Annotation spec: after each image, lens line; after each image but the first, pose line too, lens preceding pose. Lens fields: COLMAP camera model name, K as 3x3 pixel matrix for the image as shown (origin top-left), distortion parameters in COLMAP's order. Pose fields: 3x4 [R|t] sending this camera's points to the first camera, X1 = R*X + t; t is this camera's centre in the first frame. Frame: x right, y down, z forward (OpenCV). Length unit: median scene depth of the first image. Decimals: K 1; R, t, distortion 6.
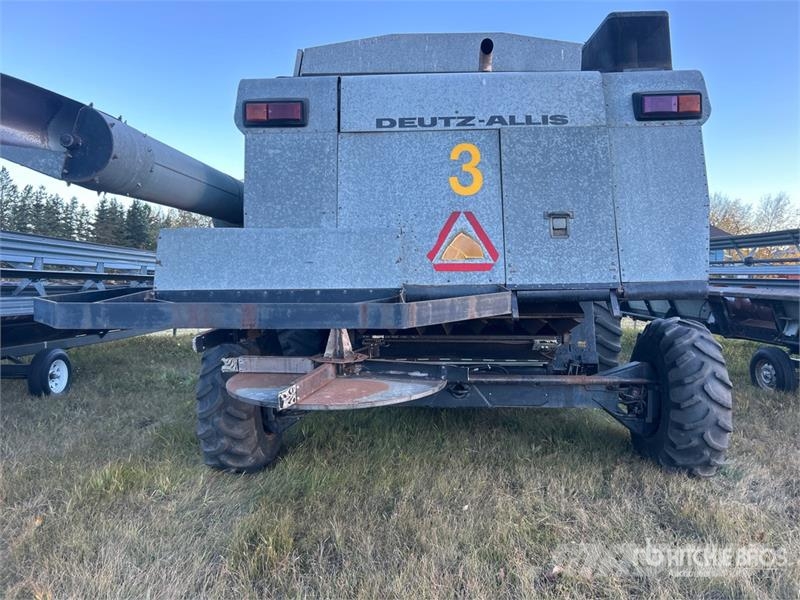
lens RADIAL K [[617.6, 0, 399.5], [0, 617.6, 308.3], [0, 0, 1]] dist [0.067668, -0.071123]
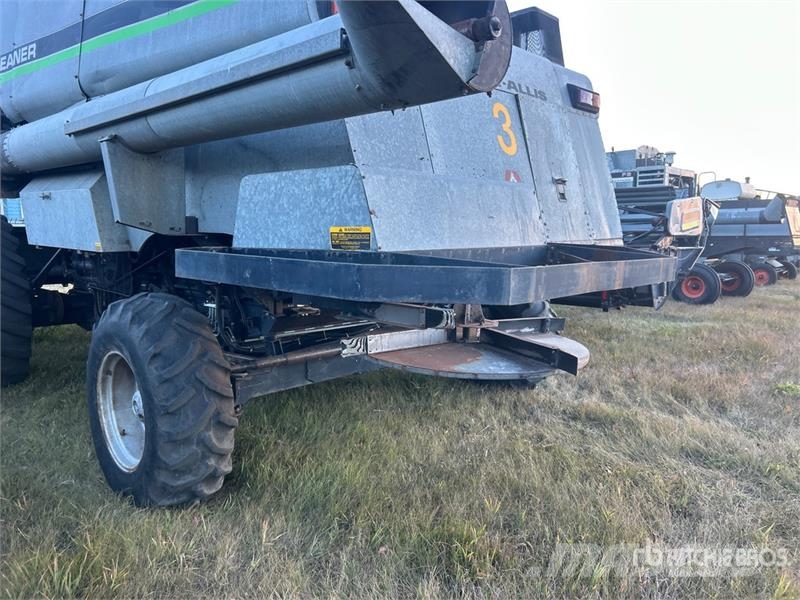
lens RADIAL K [[617.6, 0, 399.5], [0, 617.6, 308.3], [0, 0, 1]] dist [0.067668, -0.071123]
pose [[0.659027, -0.082759, 0.747552, -0.785068], [0.035033, 0.996227, 0.079404, -0.016056], [-0.751303, -0.026140, 0.659440, 0.432808]]
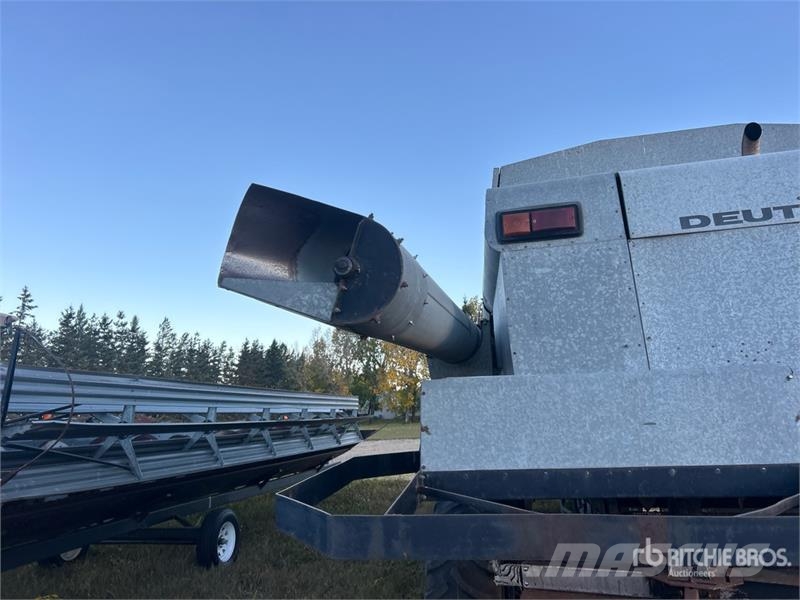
lens RADIAL K [[608.4, 0, 400.0], [0, 608.4, 300.0], [0, 0, 1]] dist [0.033712, -0.002860]
pose [[0.982226, -0.064994, -0.176092, -0.242892], [0.025012, 0.975093, -0.220382, -0.056191], [0.186030, 0.212060, 0.959387, 0.257392]]
